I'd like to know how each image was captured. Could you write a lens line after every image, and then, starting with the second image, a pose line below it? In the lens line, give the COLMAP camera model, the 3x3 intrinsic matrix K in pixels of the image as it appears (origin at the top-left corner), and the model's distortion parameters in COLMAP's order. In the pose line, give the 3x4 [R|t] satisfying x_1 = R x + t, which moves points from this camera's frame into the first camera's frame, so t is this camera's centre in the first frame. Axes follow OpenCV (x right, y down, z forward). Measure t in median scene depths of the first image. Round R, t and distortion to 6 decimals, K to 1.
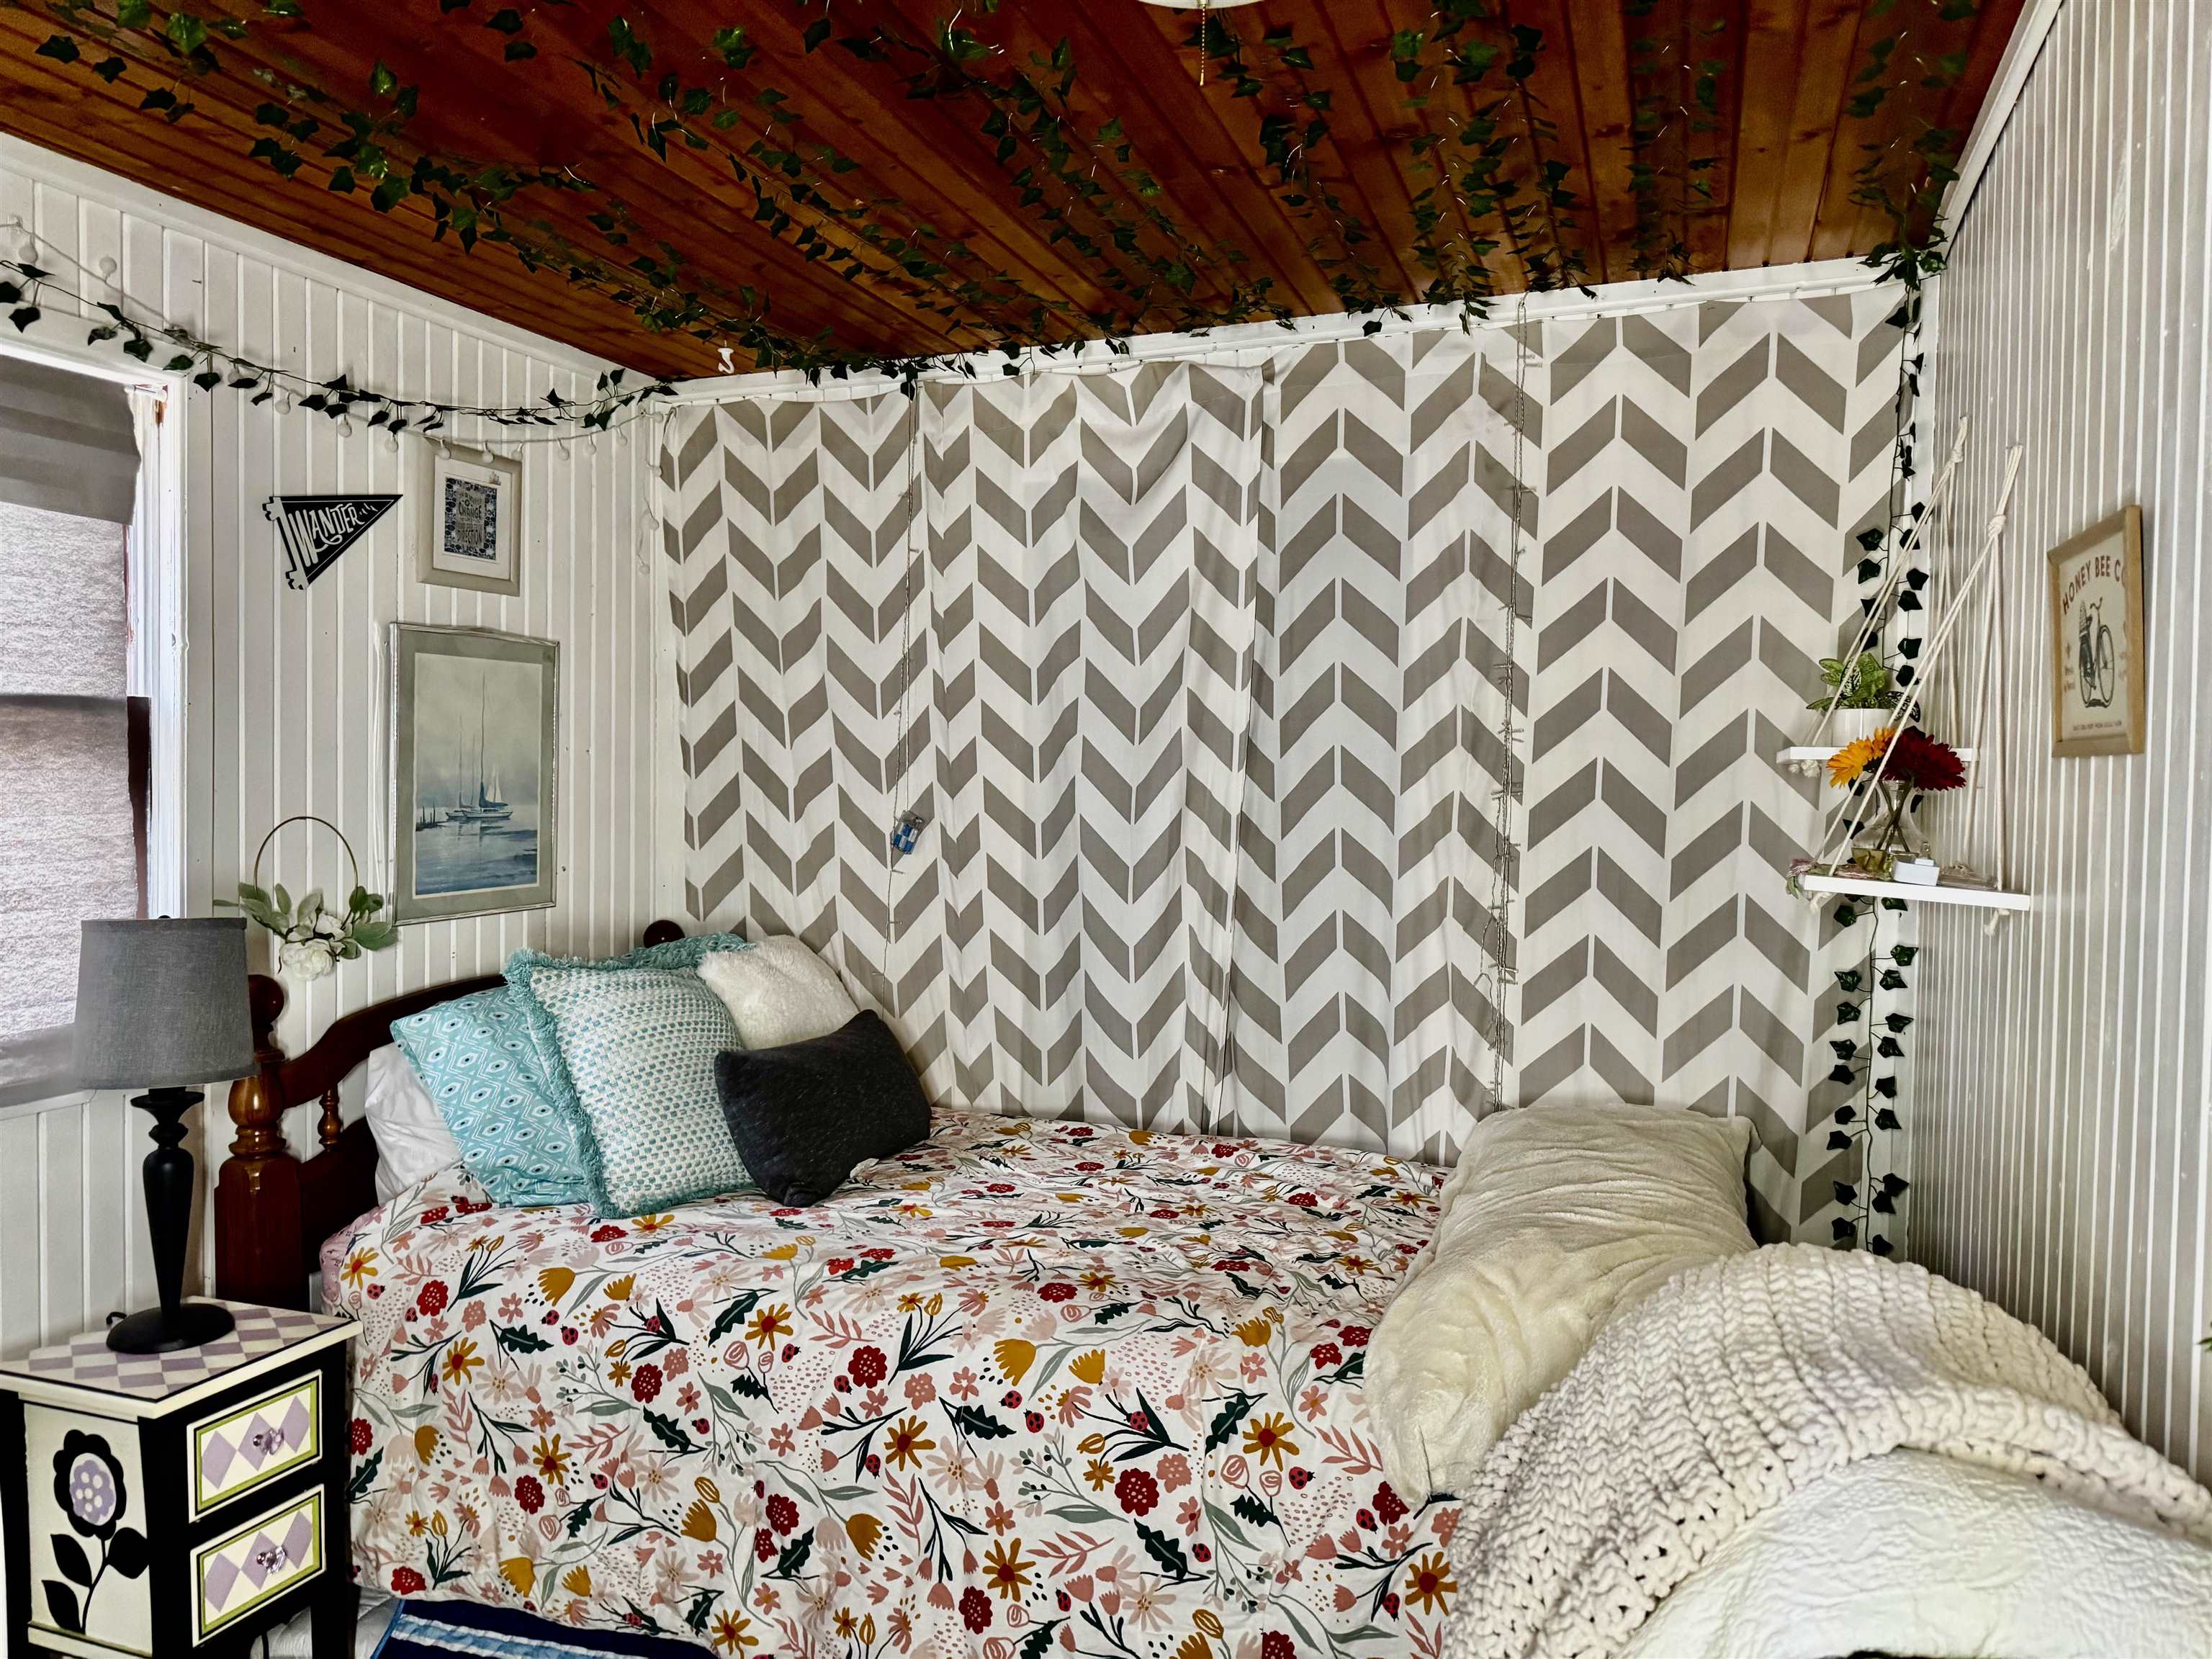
lens RADIAL K [[1544.2, 0, 1002.0], [0, 1544.2, 842.4], [0, 0, 1]] dist [0.048653, -0.055751]
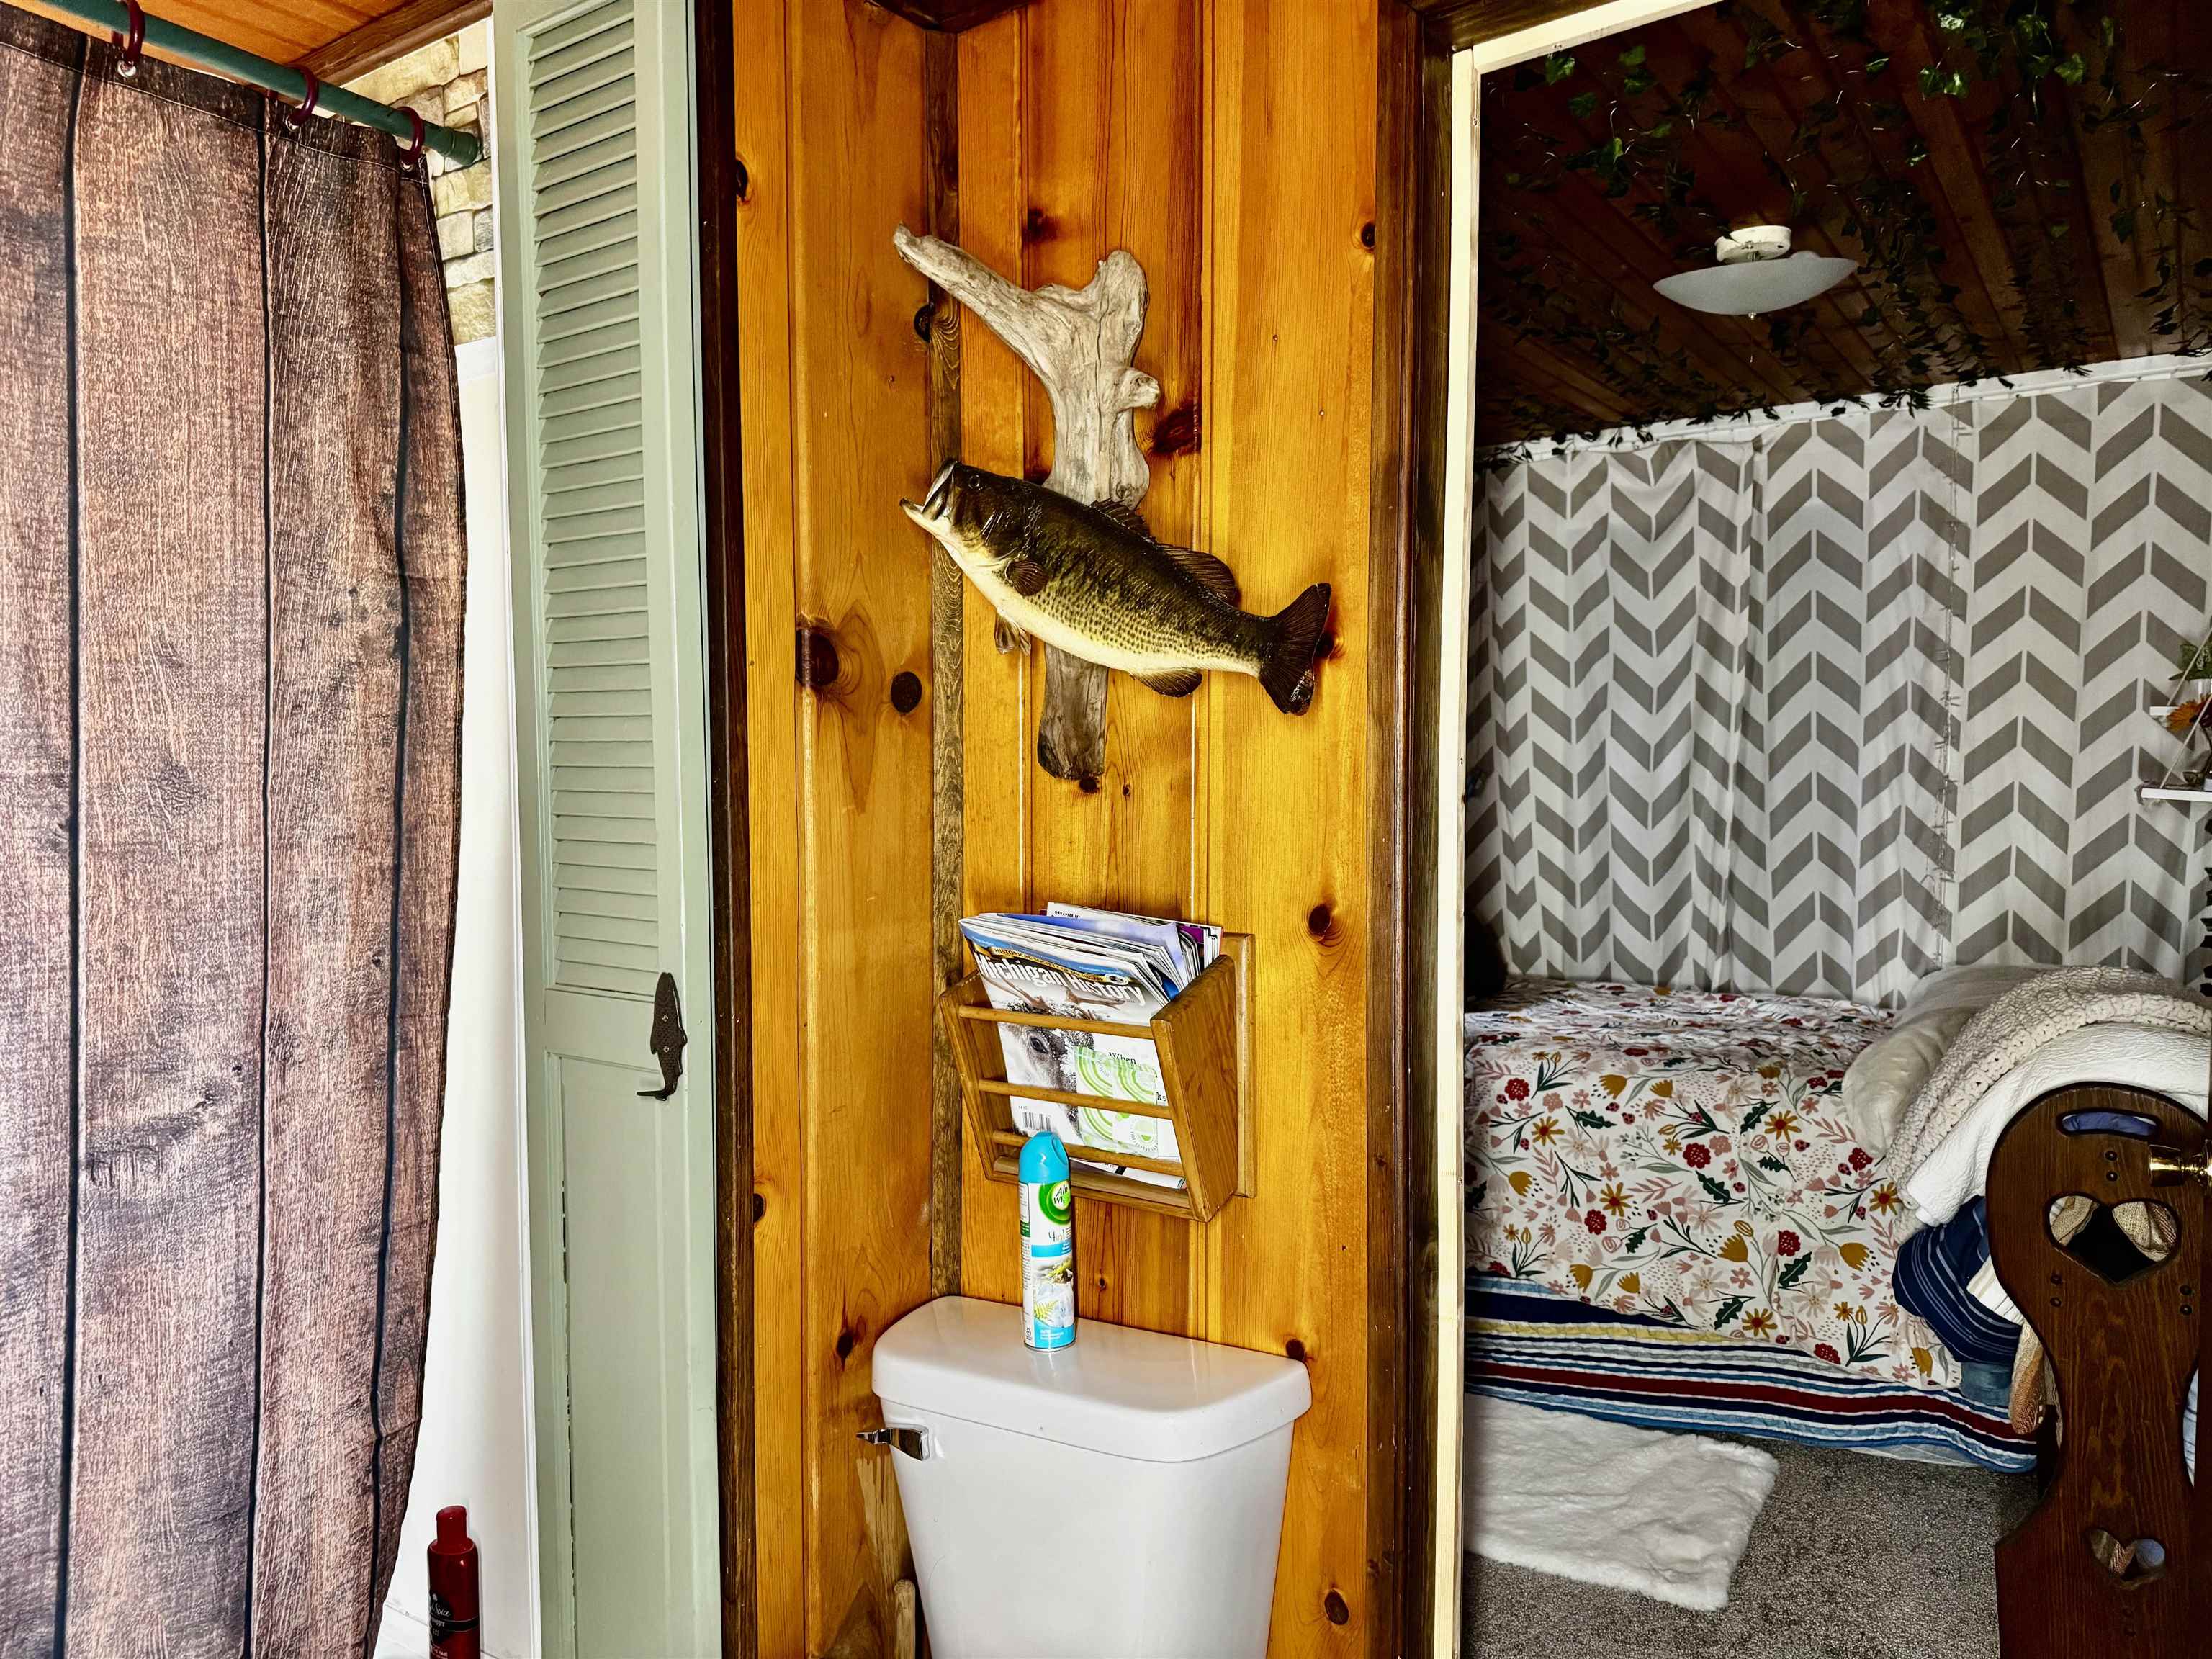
lens RADIAL K [[1544.2, 0, 1063.8], [0, 1544.2, 837.8], [0, 0, 1]] dist [0.048653, -0.055751]
pose [[0.976761, -0.006095, -0.214245, -0.145356], [0.008470, 0.999912, 0.010170, 0.031355], [0.214164, -0.011748, 0.976727, -0.525967]]
